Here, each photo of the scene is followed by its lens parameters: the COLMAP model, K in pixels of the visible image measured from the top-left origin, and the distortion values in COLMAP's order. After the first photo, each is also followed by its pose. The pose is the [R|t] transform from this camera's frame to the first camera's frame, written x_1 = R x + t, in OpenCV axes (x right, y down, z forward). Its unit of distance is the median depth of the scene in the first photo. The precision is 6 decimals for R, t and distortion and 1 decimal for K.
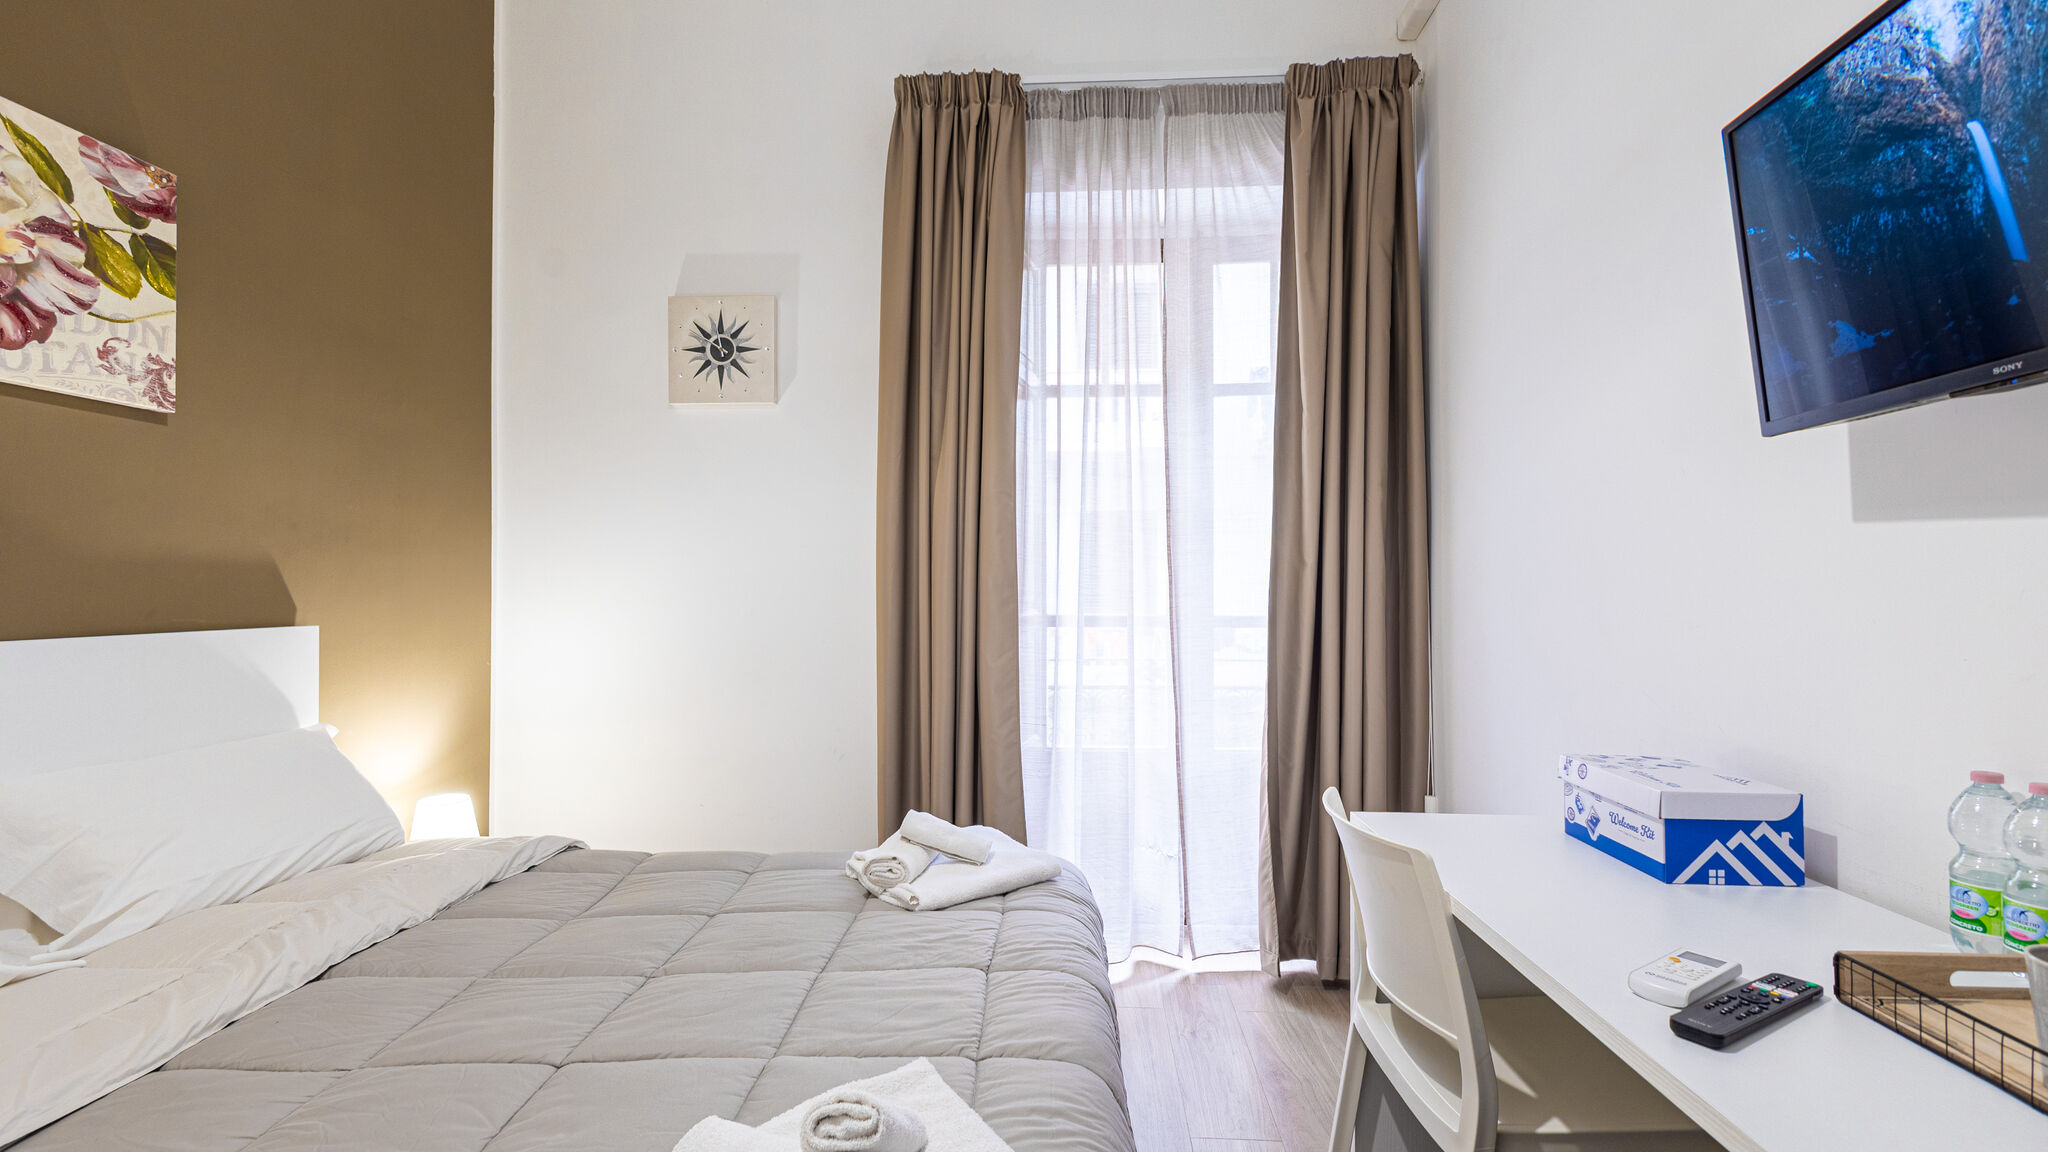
lens RADIAL K [[945.5, 0, 1022.1], [0, 945.5, 578.7], [0, 0, 1]] dist [0.016459, -0.004830]
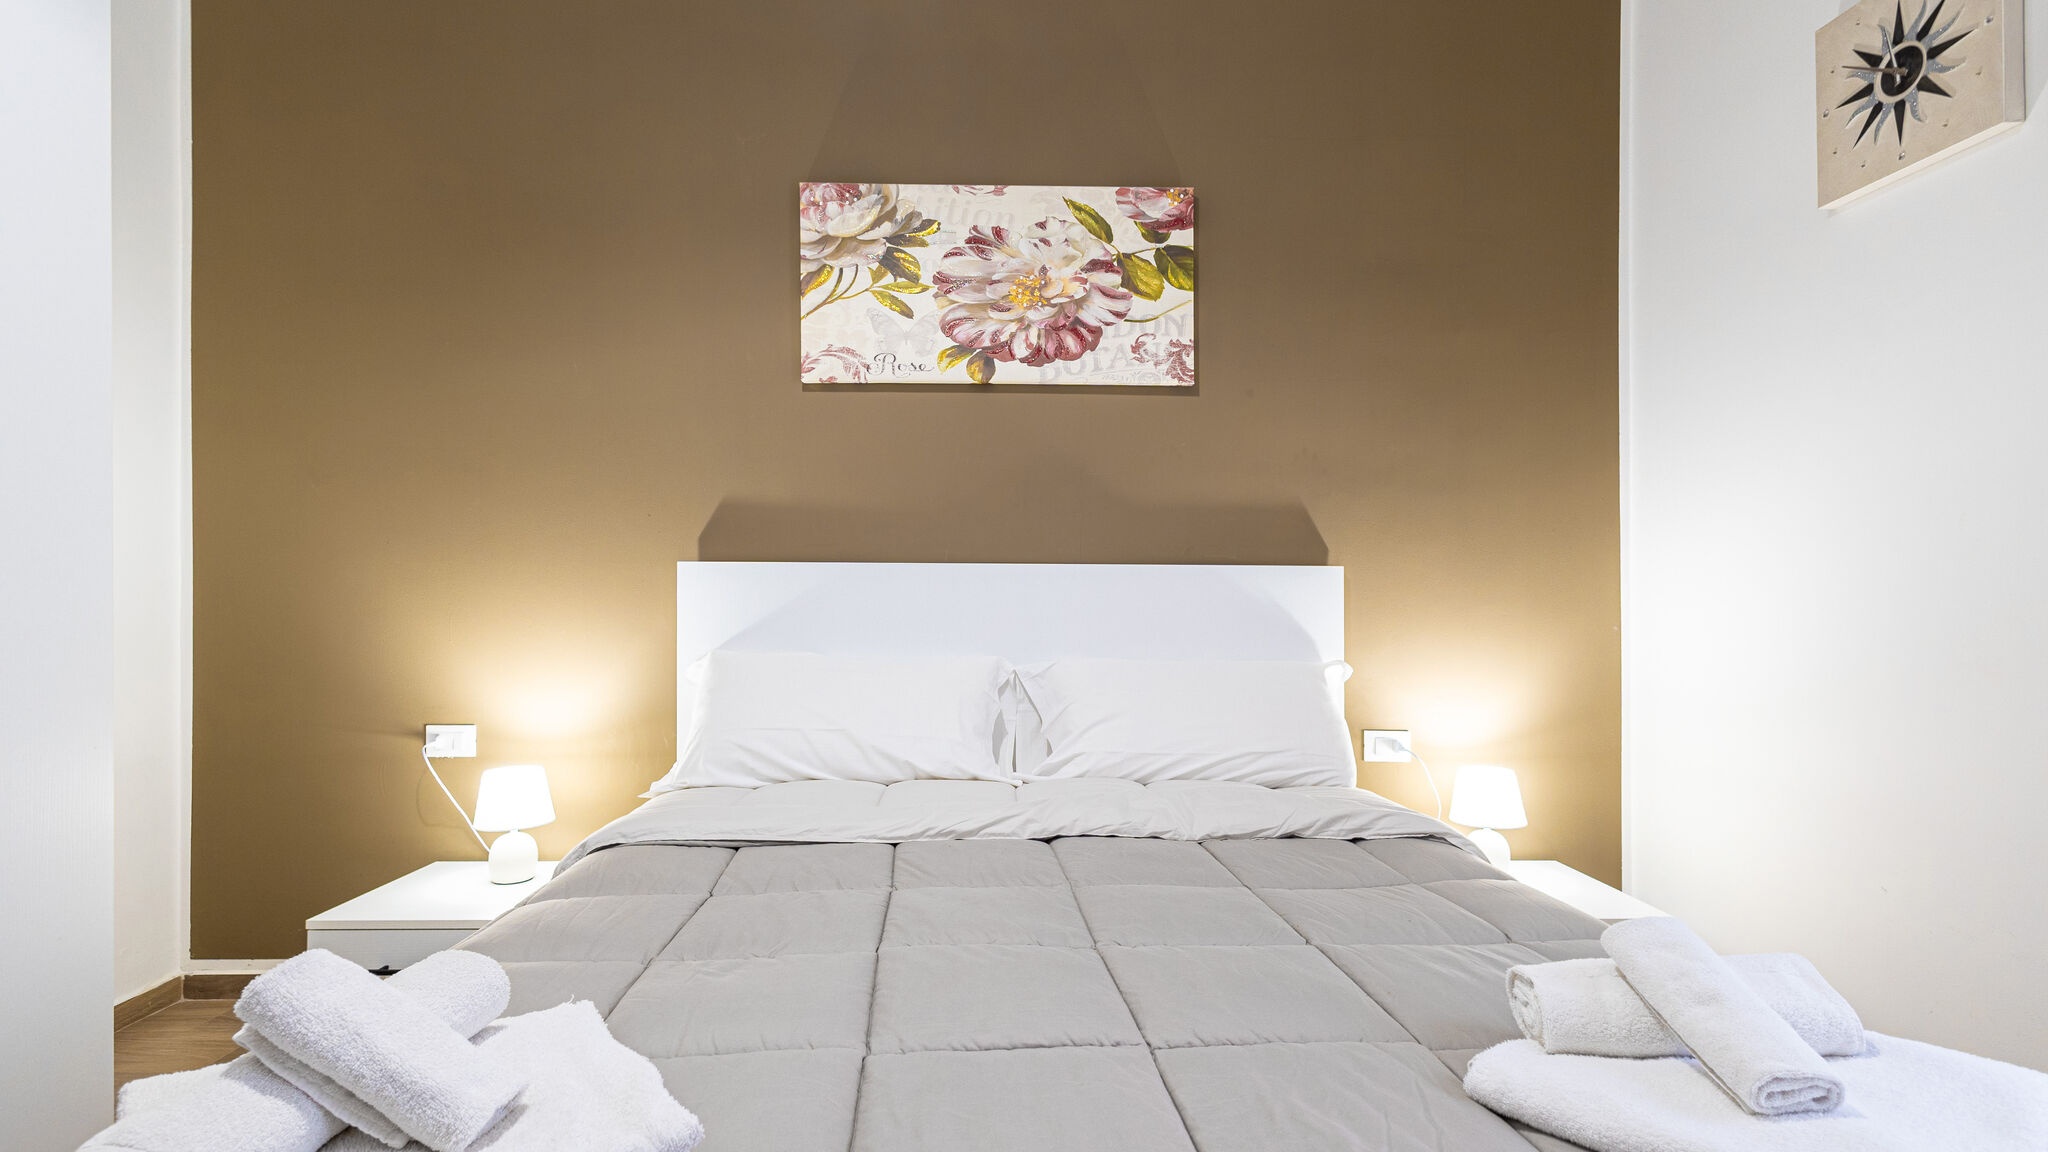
lens RADIAL K [[945.3, 0, 1011.1], [0, 945.3, 602.8], [0, 0, 1]] dist [0.002802, -0.000168]
pose [[0.082127, 0.004332, -0.996612, 0.315888], [0.001404, 0.999989, 0.004462, 0.106282], [0.996621, -0.001766, 0.082120, 0.712553]]
